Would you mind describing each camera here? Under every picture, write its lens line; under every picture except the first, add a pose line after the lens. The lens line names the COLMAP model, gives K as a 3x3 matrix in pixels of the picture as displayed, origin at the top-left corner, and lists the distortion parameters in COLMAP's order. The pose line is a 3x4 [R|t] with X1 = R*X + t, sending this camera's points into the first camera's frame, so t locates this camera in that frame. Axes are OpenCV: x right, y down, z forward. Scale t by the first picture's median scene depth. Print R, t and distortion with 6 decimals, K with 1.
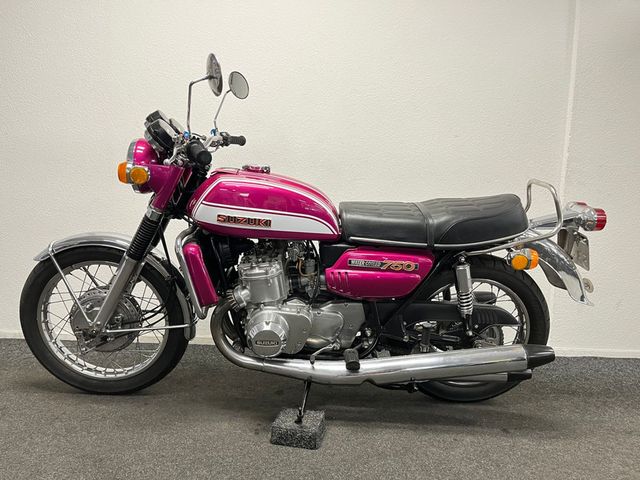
lens RADIAL K [[478.7, 0, 318.0], [0, 478.7, 245.8], [0, 0, 1]] dist [0.071292, -0.096964]
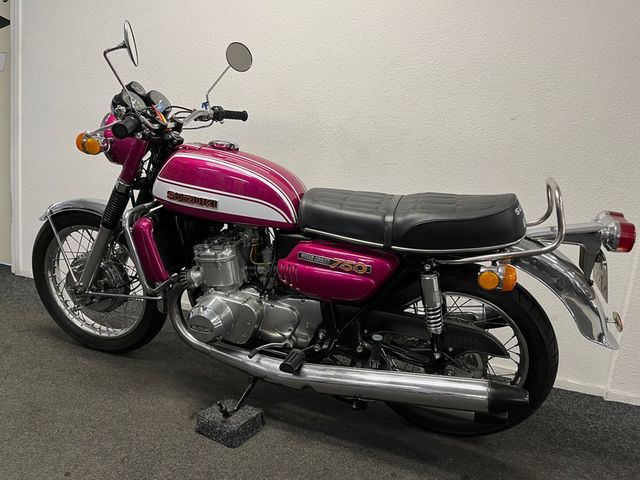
lens RADIAL K [[478.7, 0, 318.0], [0, 478.7, 245.8], [0, 0, 1]] dist [0.071292, -0.096964]
pose [[0.948448, 0.112168, -0.296420, 0.346609], [-0.098928, 0.993323, 0.059344, -0.038602], [0.301097, -0.026961, 0.953212, 0.143246]]
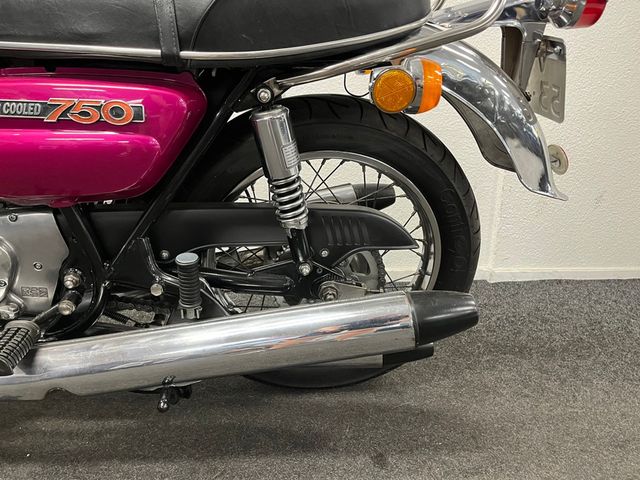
lens RADIAL K [[491.4, 0, 320.0], [0, 491.4, 240.0], [0, 0, 1]] dist [0.063332, -0.106466]
pose [[0.996716, -0.039767, 0.070533, 0.298406], [0.027072, 0.984625, 0.172573, 0.074011], [-0.076311, -0.170097, 0.982468, 0.548209]]
